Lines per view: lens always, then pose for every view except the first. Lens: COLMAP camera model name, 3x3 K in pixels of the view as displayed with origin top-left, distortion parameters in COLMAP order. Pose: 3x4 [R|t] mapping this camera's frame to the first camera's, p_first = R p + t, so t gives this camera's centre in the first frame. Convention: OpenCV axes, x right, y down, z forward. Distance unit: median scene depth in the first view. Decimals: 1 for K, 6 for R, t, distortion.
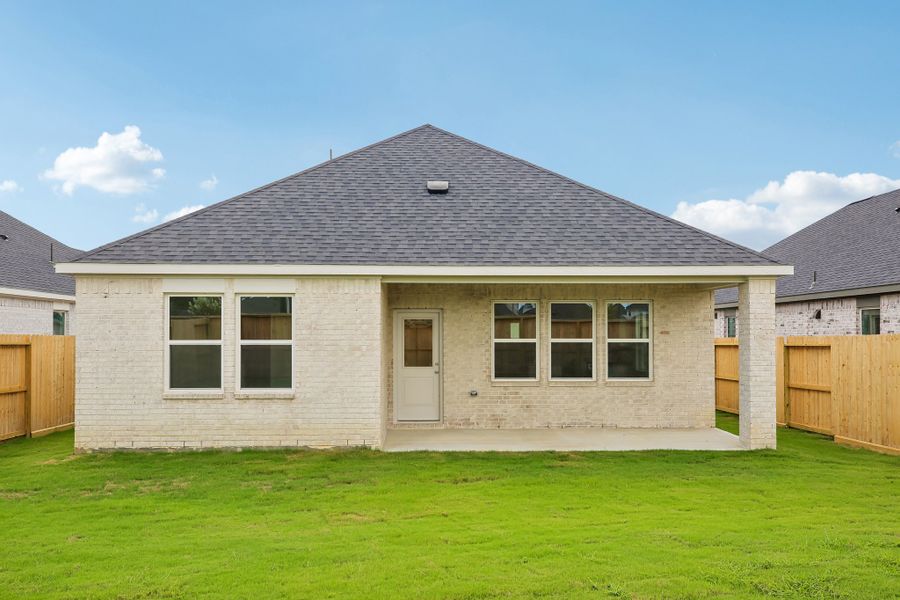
lens RADIAL K [[706.6, 0, 450.0], [0, 706.6, 298.0], [0, 0, 1]] dist [0.007310, -0.000348]
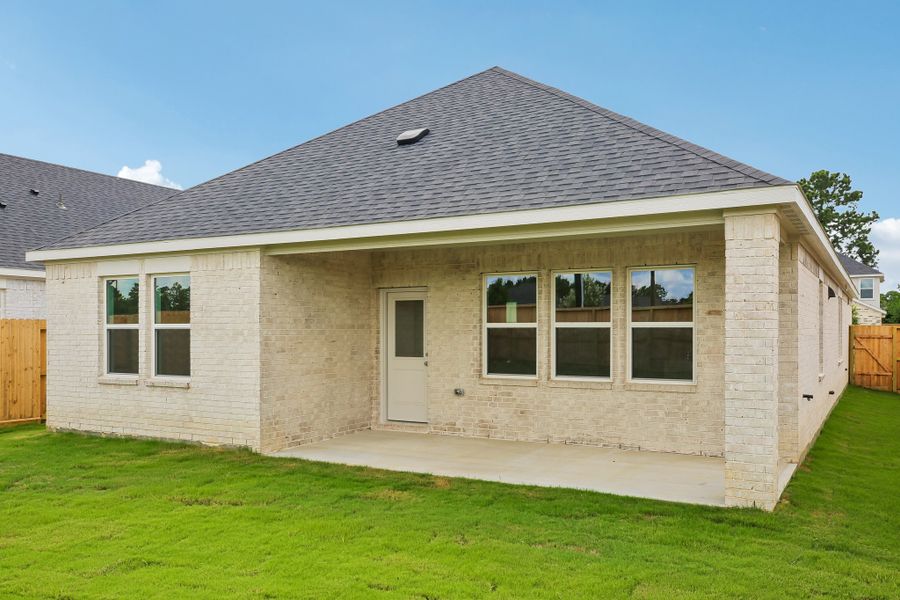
lens RADIAL K [[706.6, 0, 449.9], [0, 706.6, 307.8], [0, 0, 1]] dist [0.007310, -0.000348]
pose [[0.871454, -0.014685, -0.490257, 0.415205], [0.026504, 0.999501, 0.017175, 0.026832], [0.489760, -0.027961, 0.871409, 0.306584]]
